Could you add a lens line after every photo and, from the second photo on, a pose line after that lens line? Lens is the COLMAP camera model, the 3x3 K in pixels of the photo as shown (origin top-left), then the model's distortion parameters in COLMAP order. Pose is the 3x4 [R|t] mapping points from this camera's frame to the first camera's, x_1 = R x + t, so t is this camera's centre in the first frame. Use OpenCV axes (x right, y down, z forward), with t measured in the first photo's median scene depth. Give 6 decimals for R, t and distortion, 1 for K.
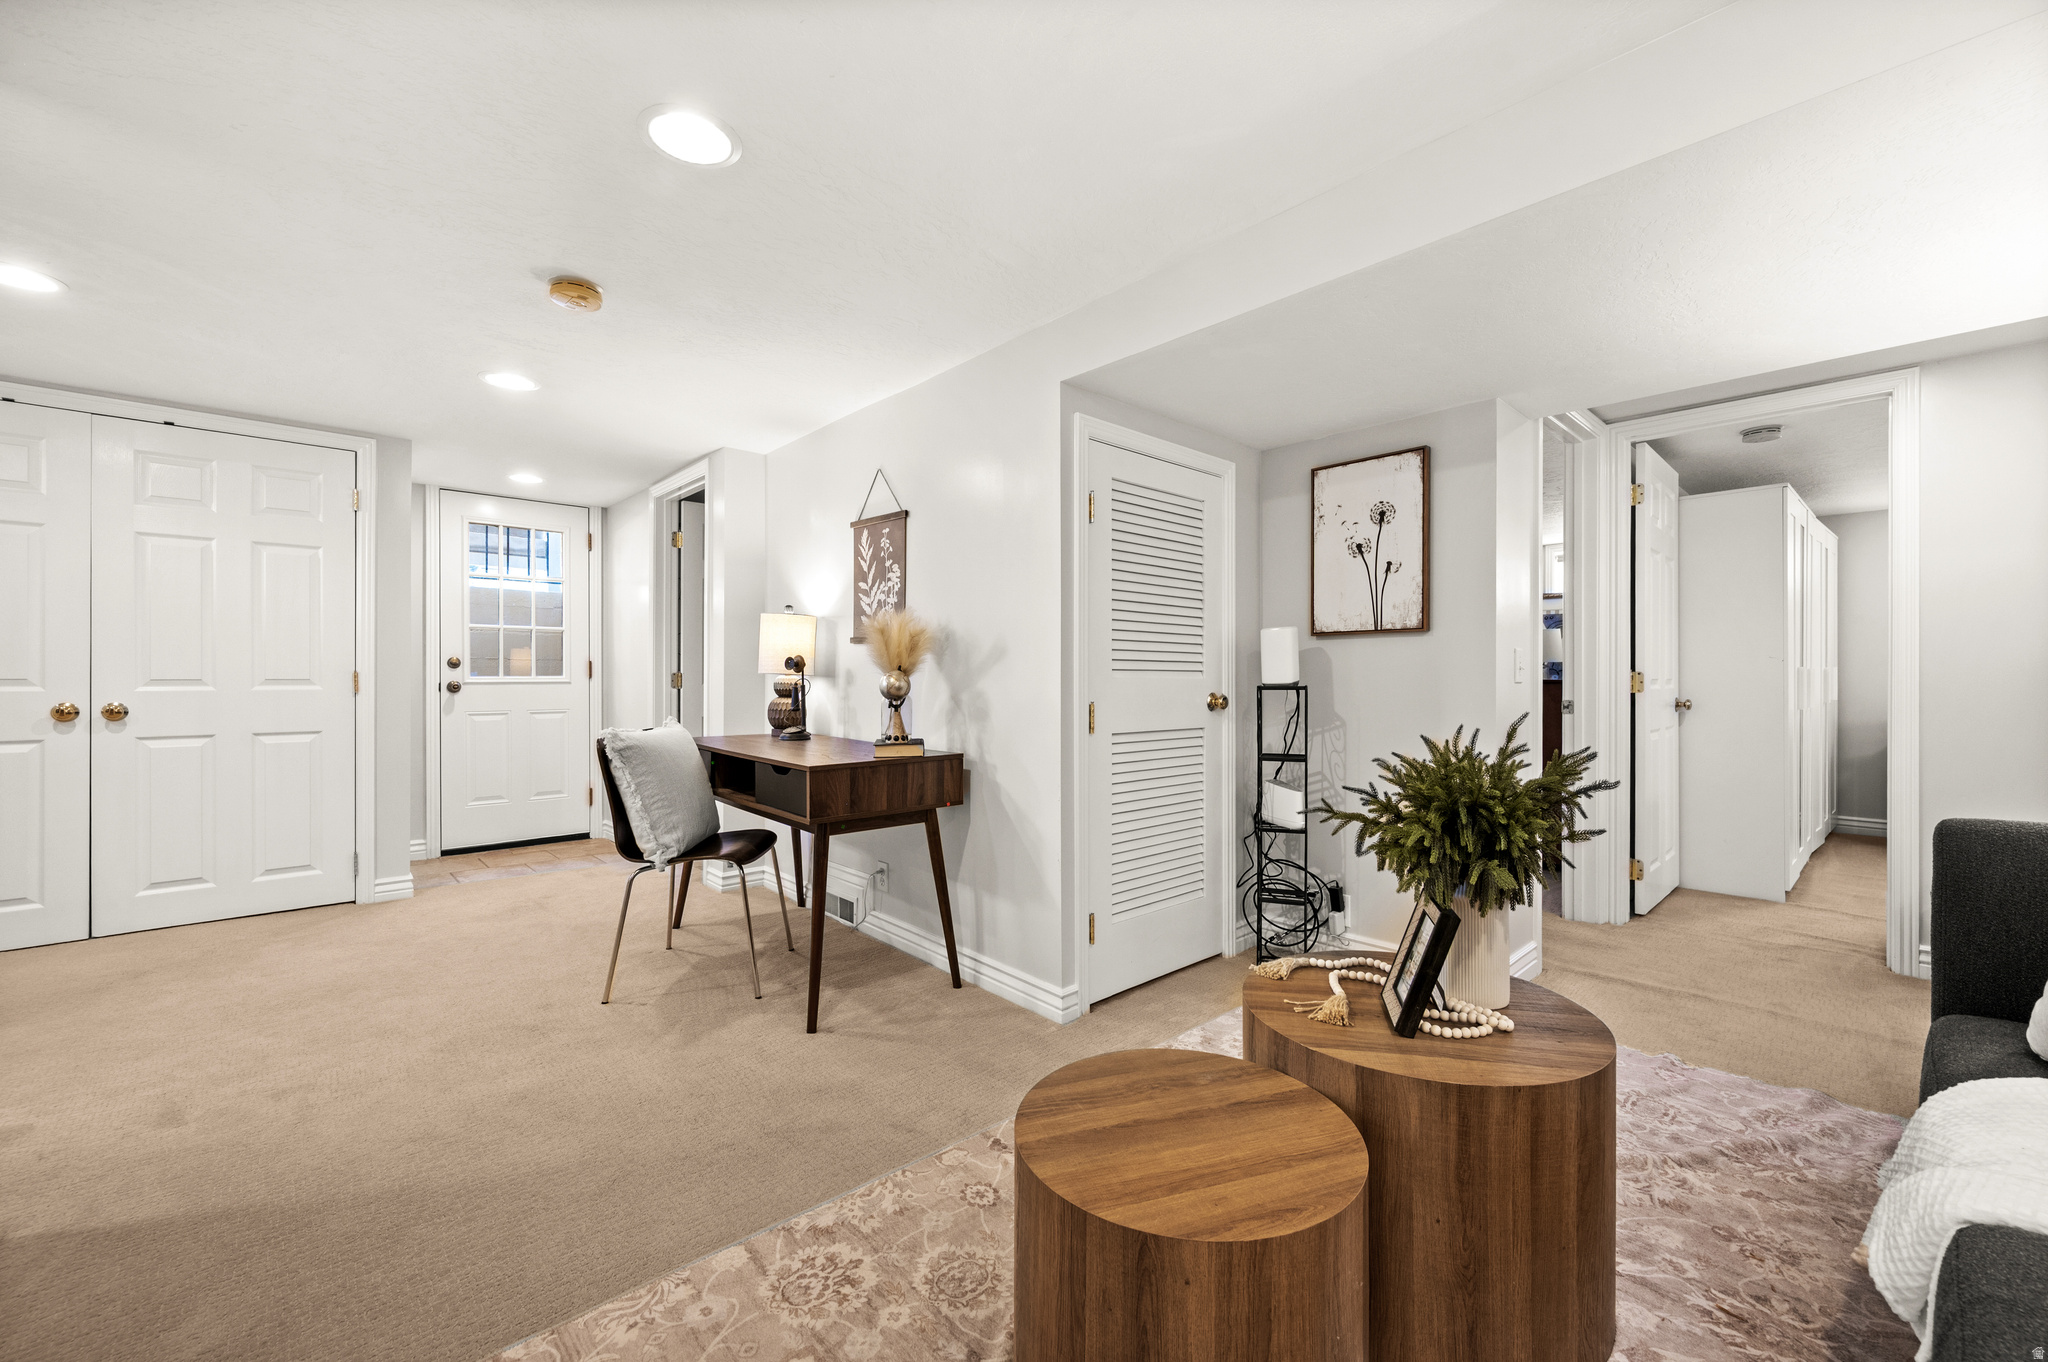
lens RADIAL K [[812.5, 0, 1035.9], [0, 812.5, 681.3], [0, 0, 1]] dist [-0.000089, 0.000039]
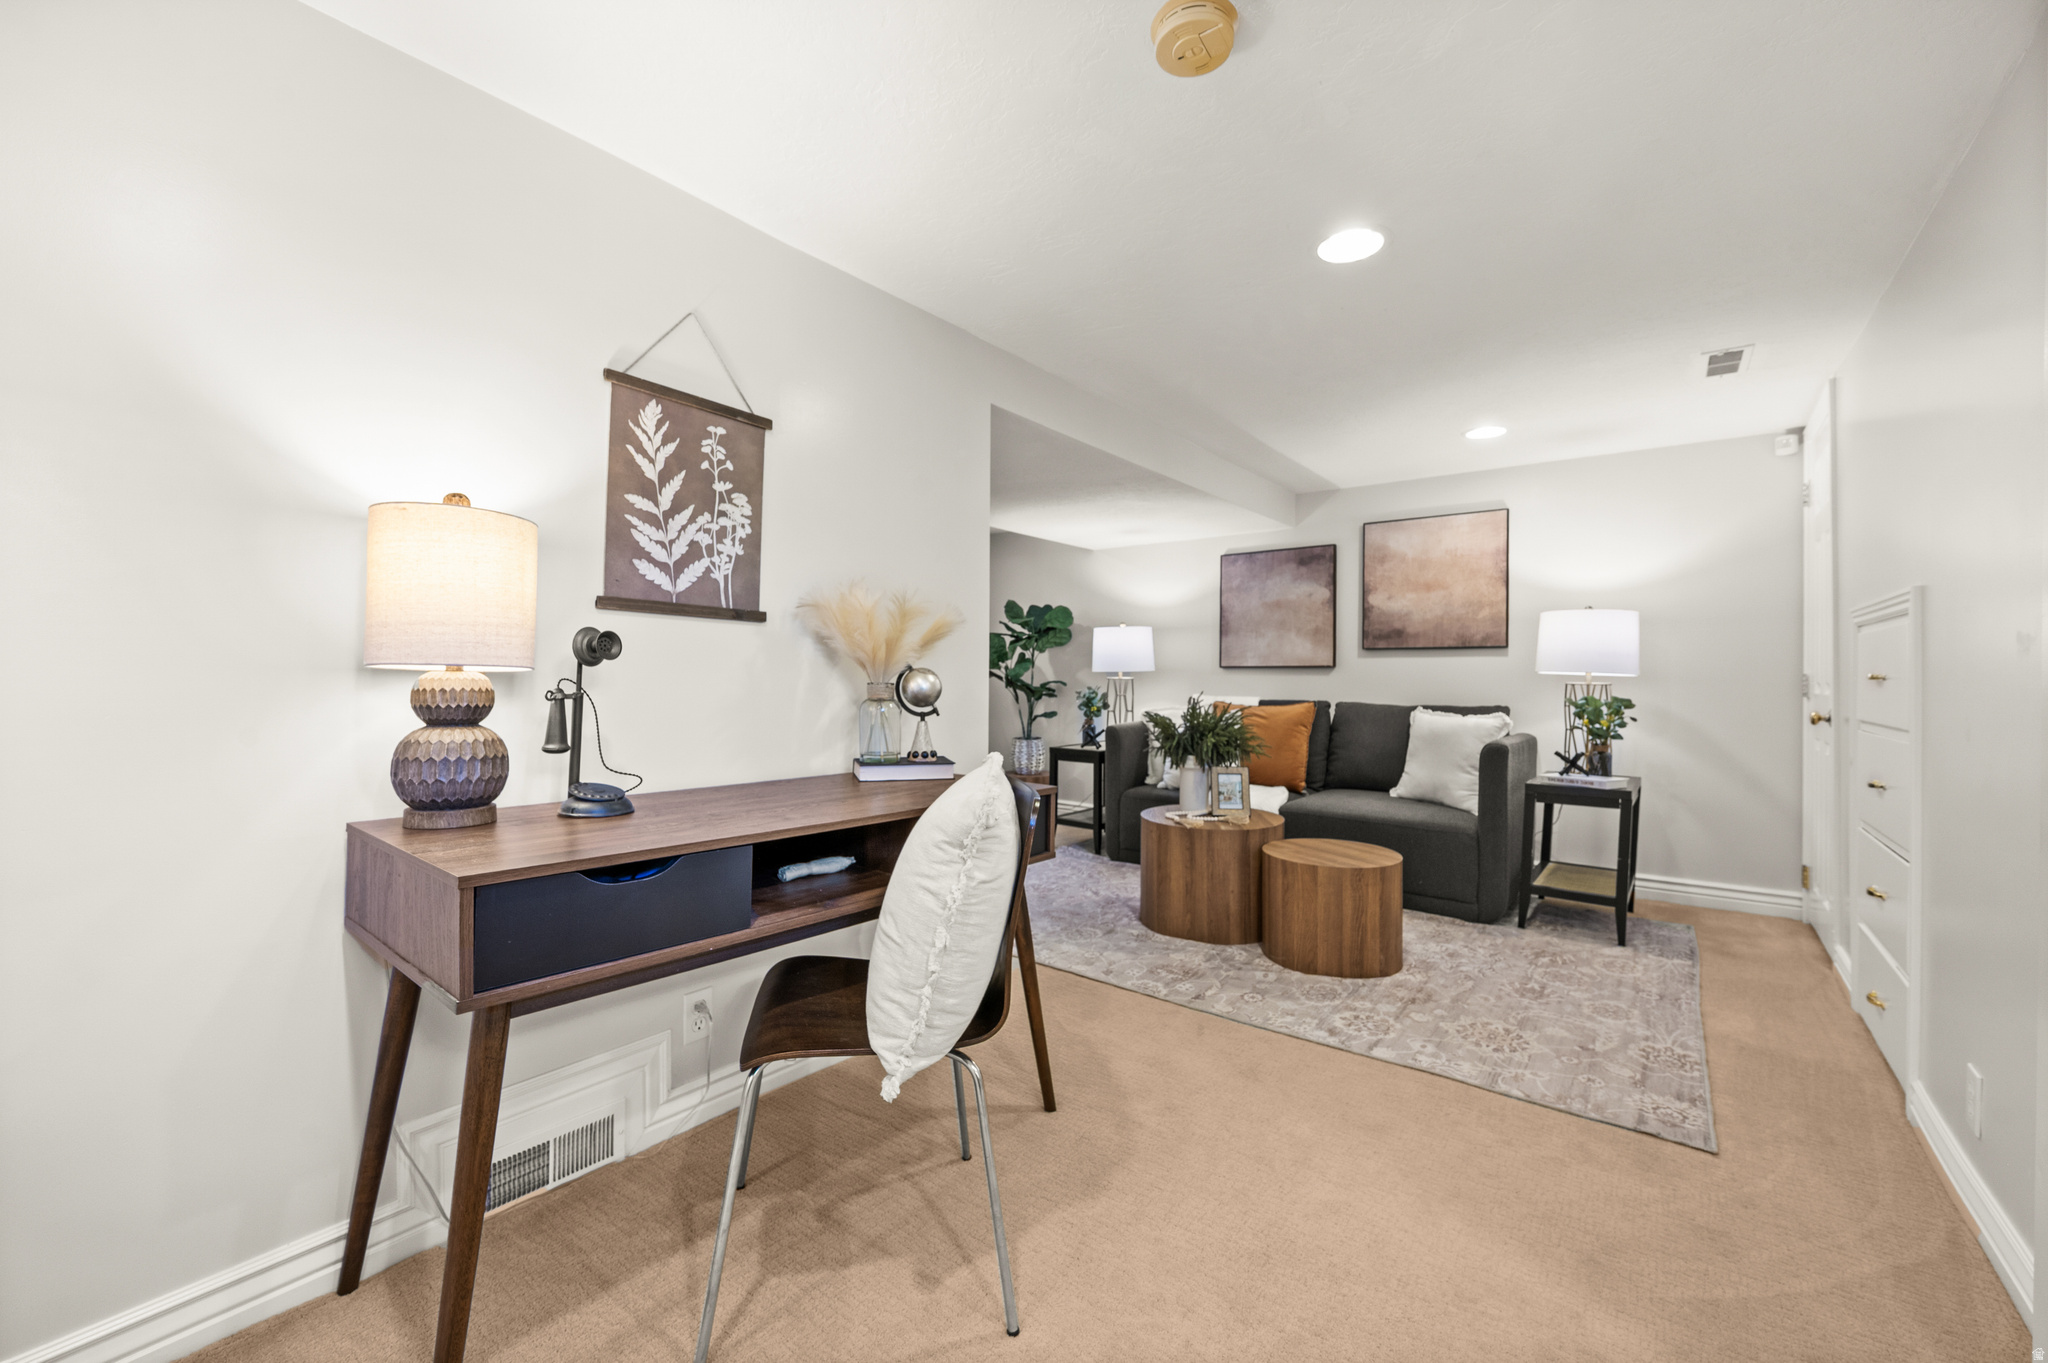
lens RADIAL K [[812.5, 0, 1035.9], [0, 812.5, 681.8], [0, 0, 1]] dist [-0.000089, 0.000039]
pose [[-0.166880, -0.010614, 0.985920, -0.813989], [-0.000331, 0.999943, 0.010709, -0.007206], [-0.985977, 0.001461, -0.166874, 0.870401]]
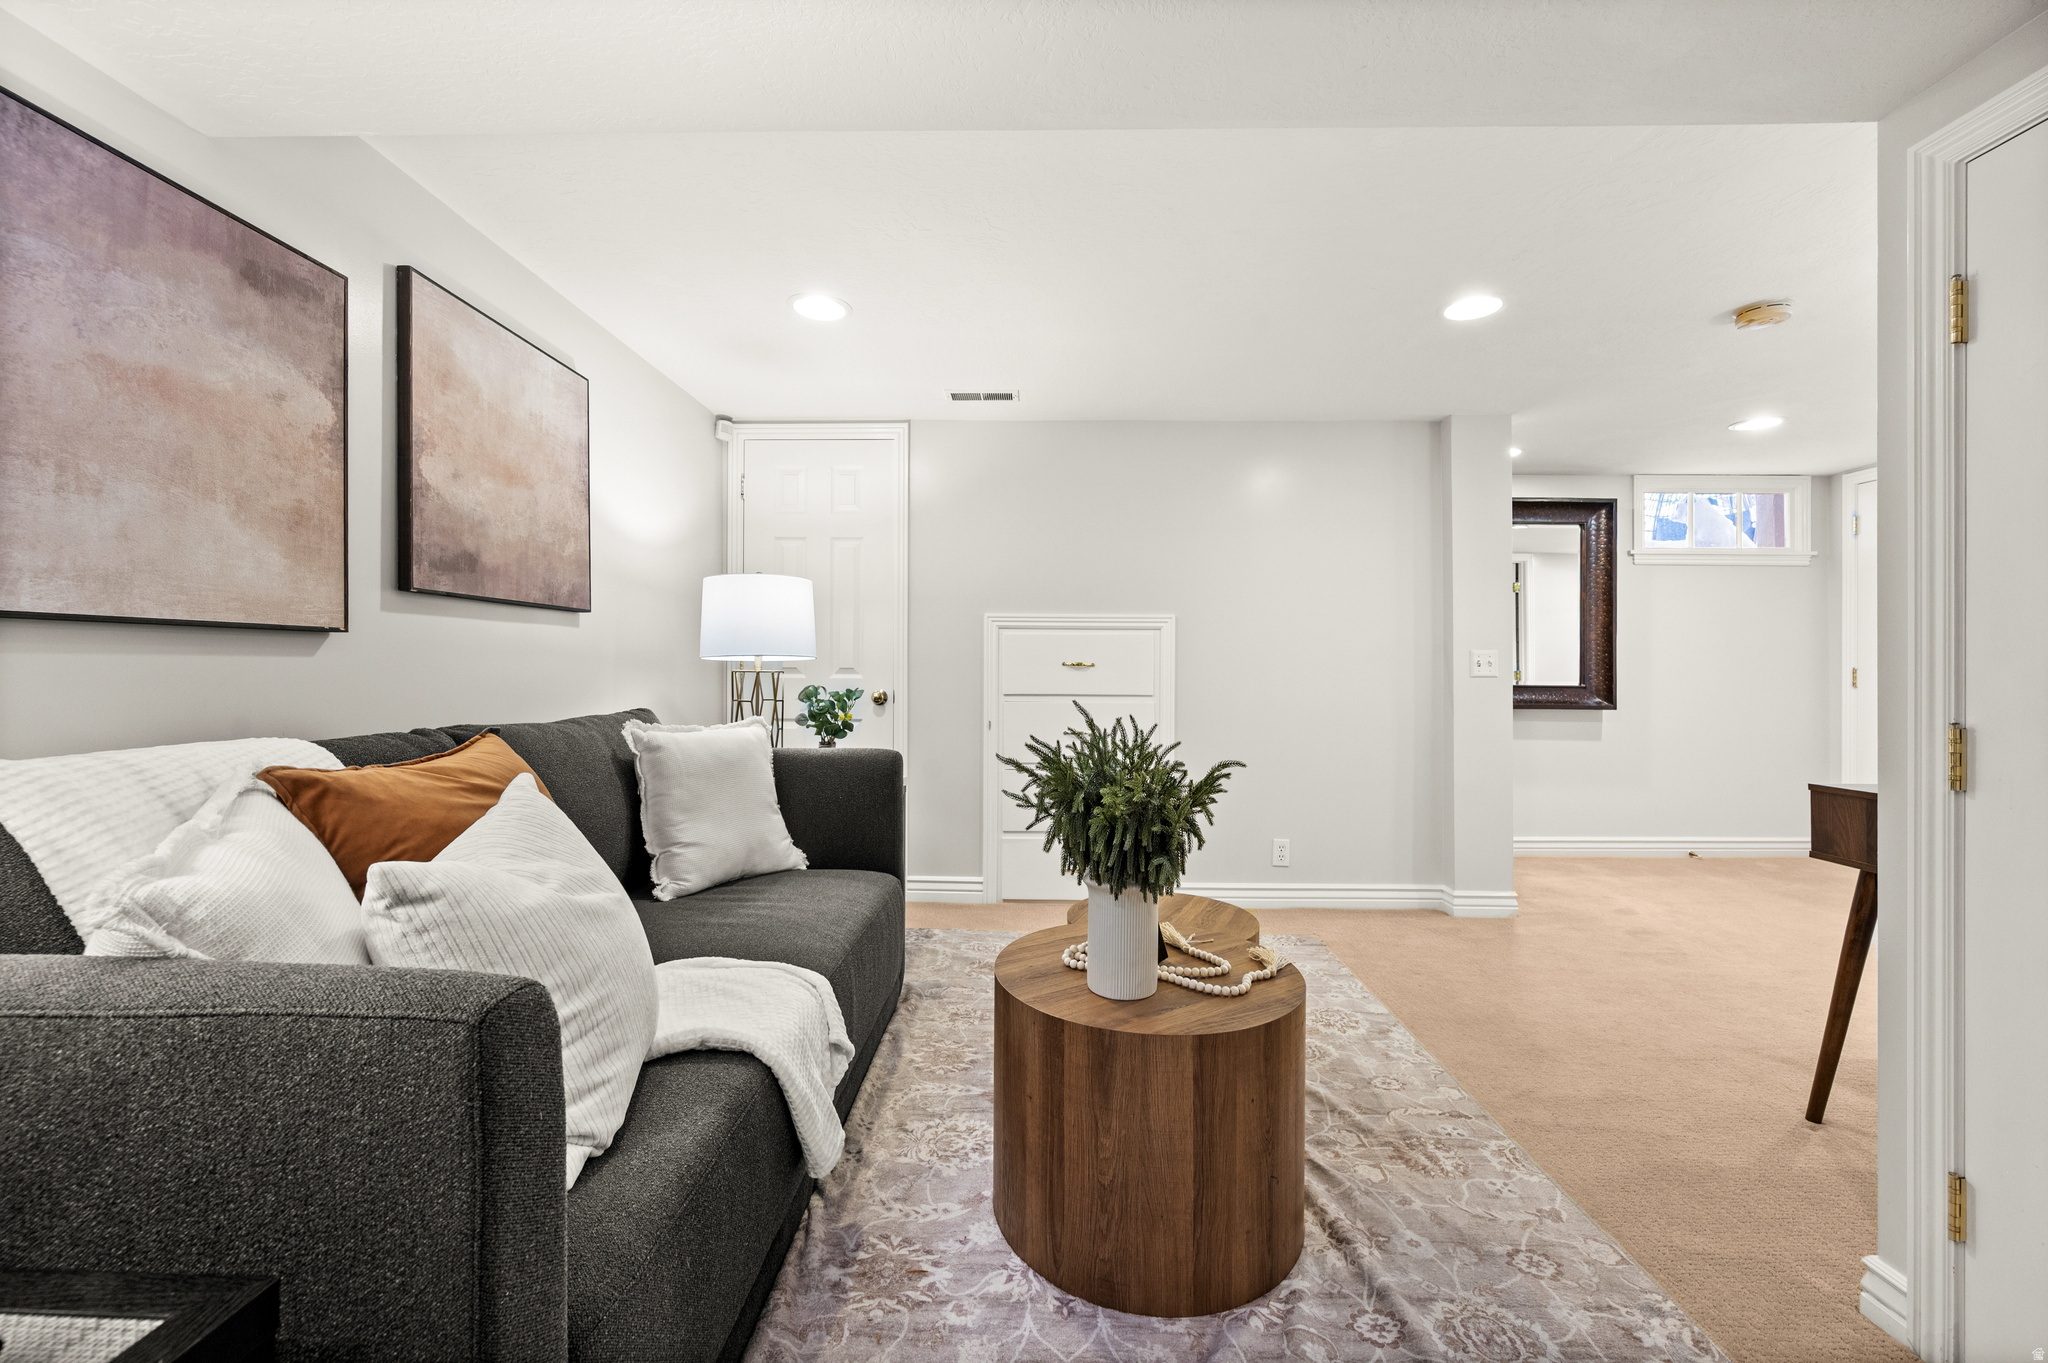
lens RADIAL K [[822.8, 0, 1025.2], [0, 822.8, 666.2], [0, 0, 1]] dist [0.000539, 0.000079]
pose [[-0.695192, -0.006726, -0.718793, 0.631886], [-0.011036, 0.999938, 0.001316, -0.002481], [0.718739, 0.008847, -0.695223, 0.757541]]
